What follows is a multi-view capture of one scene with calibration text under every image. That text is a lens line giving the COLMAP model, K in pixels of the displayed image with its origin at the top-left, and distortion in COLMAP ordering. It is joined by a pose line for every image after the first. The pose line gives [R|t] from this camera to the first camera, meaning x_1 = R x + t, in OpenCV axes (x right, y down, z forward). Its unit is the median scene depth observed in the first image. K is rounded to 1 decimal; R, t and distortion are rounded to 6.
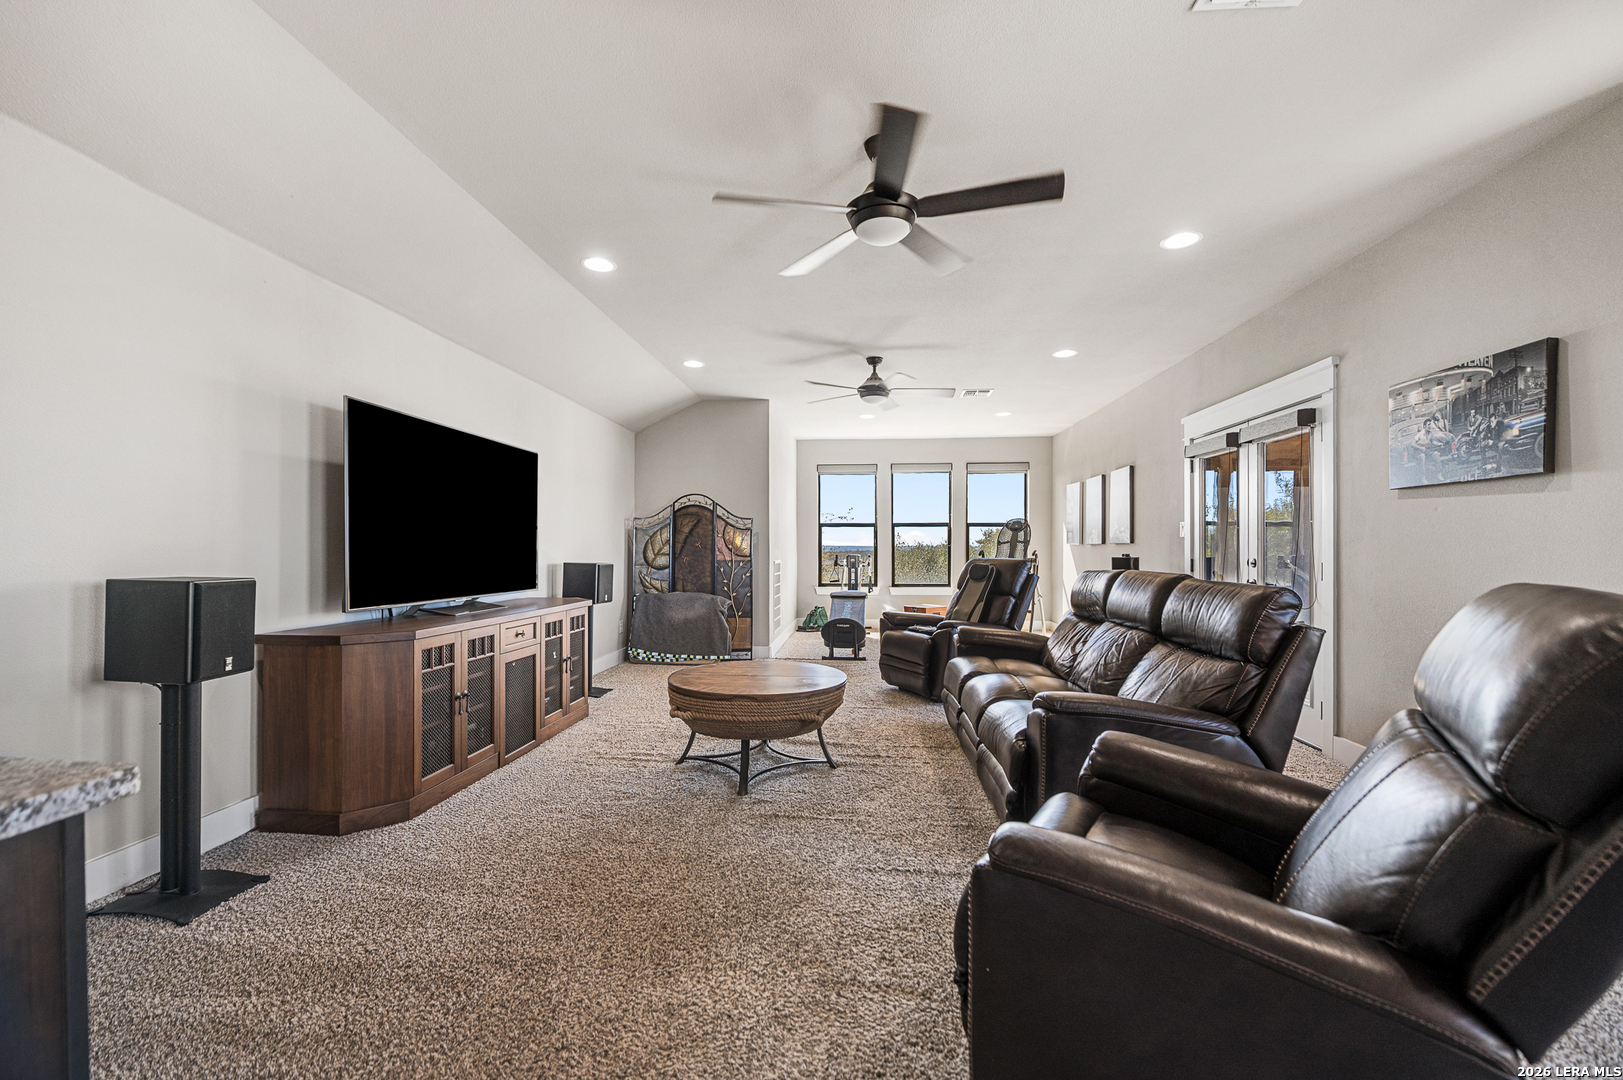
lens RADIAL K [[661.9, 0, 794.4], [0, 661.9, 548.4], [0, 0, 1]] dist [-0.007277, -0.000078]
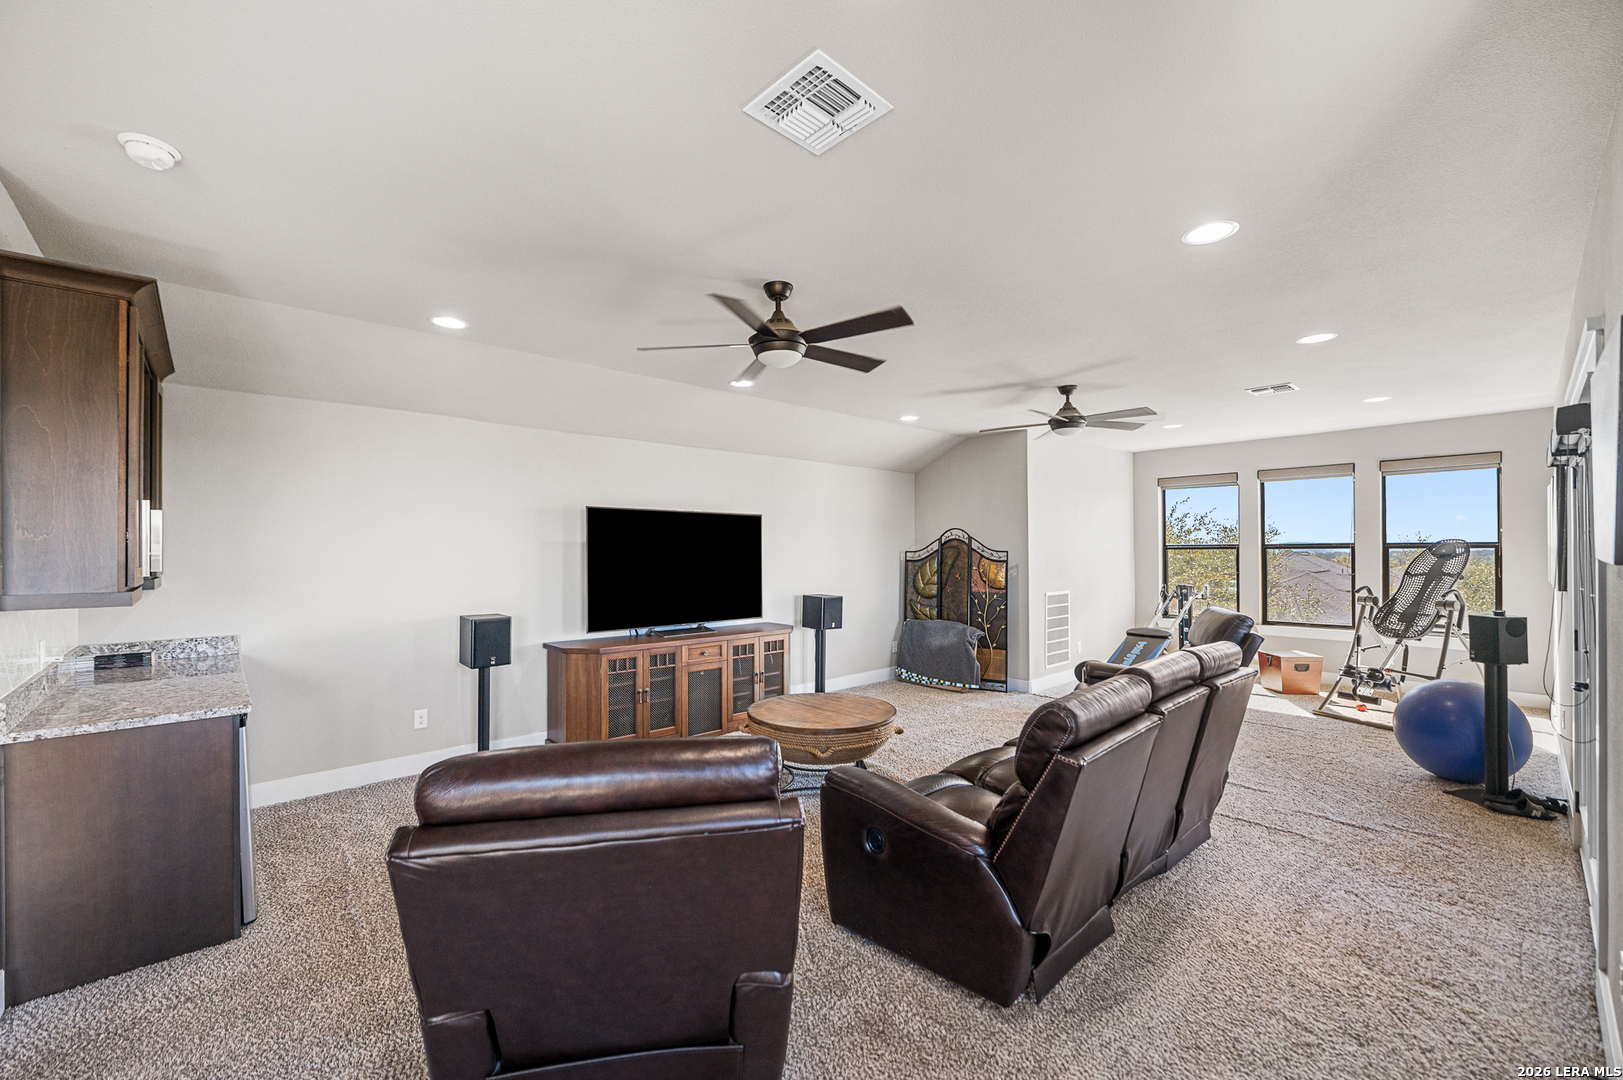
lens RADIAL K [[661.9, 0, 794.4], [0, 661.9, 548.4], [0, 0, 1]] dist [-0.007277, -0.000078]
pose [[0.740104, -0.008273, -0.672441, 0.619808], [0.007192, 0.999965, -0.004388, -0.078789], [0.672454, -0.001589, 0.740137, 0.069145]]
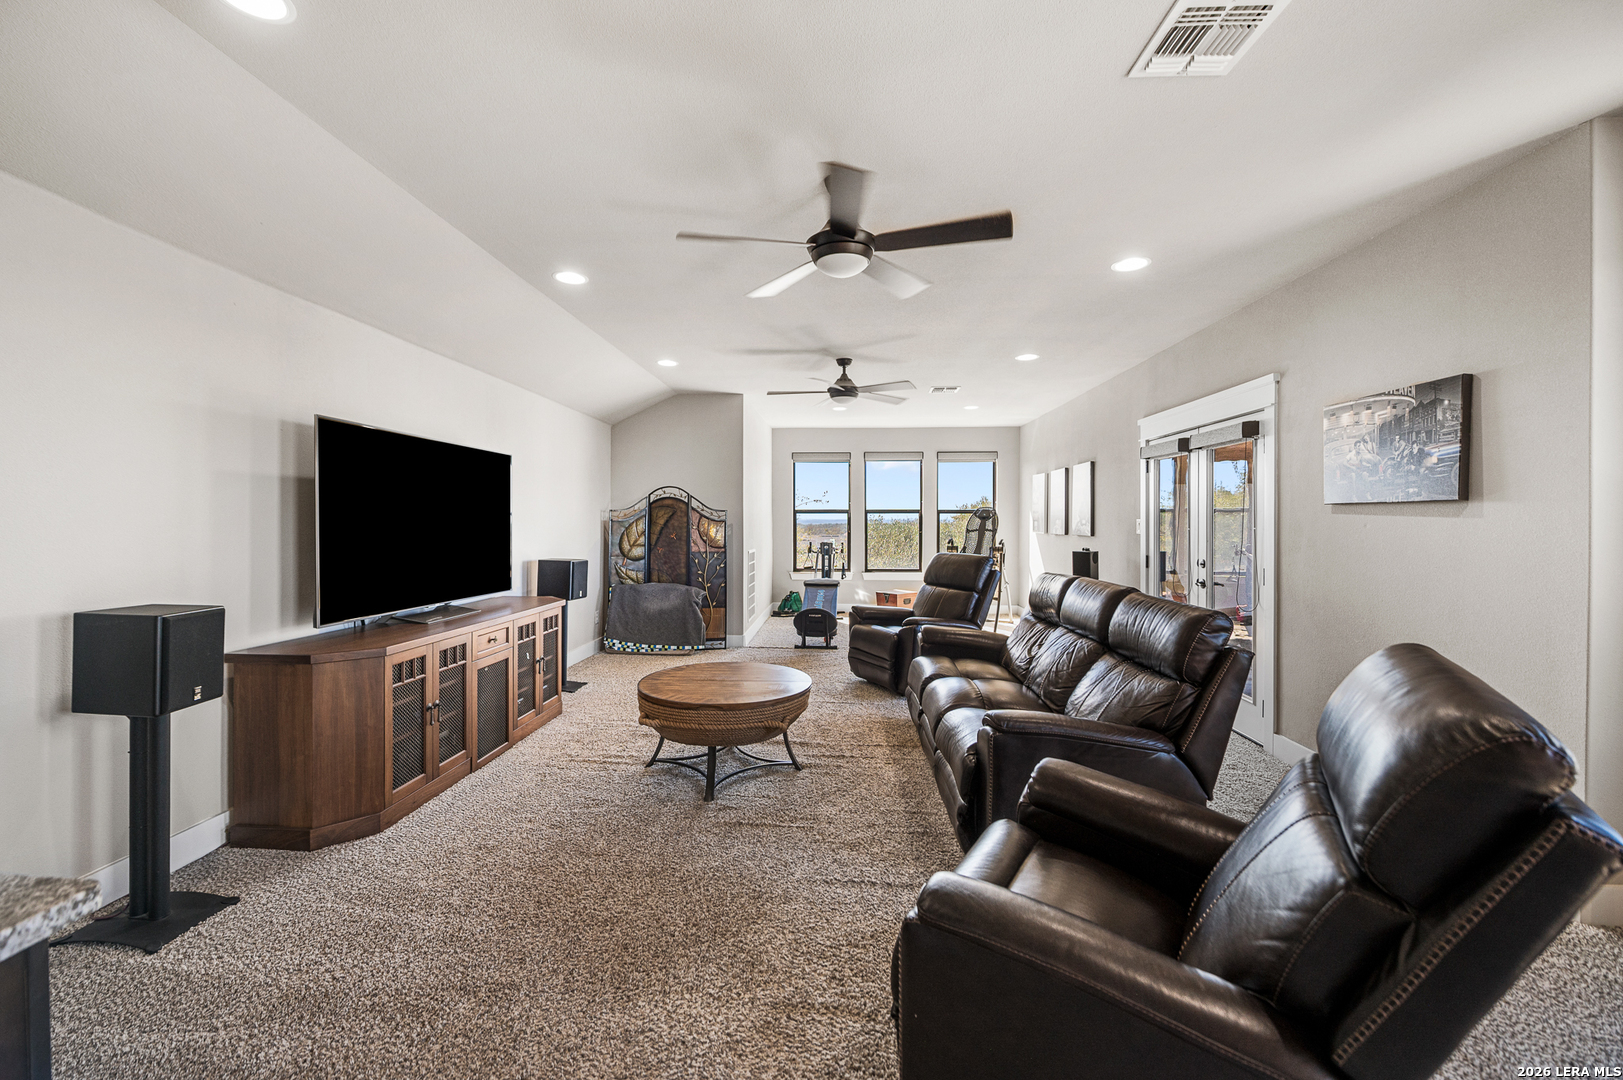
lens RADIAL K [[651.5, 0, 792.5], [0, 651.5, 523.1], [0, 0, 1]] dist [-0.007697, 0.000093]
pose [[0.999625, 0.001365, 0.027354, 0.018298], [-0.001460, 0.999993, 0.003450, -0.049268], [-0.027349, -0.003488, 0.999620, -0.014015]]
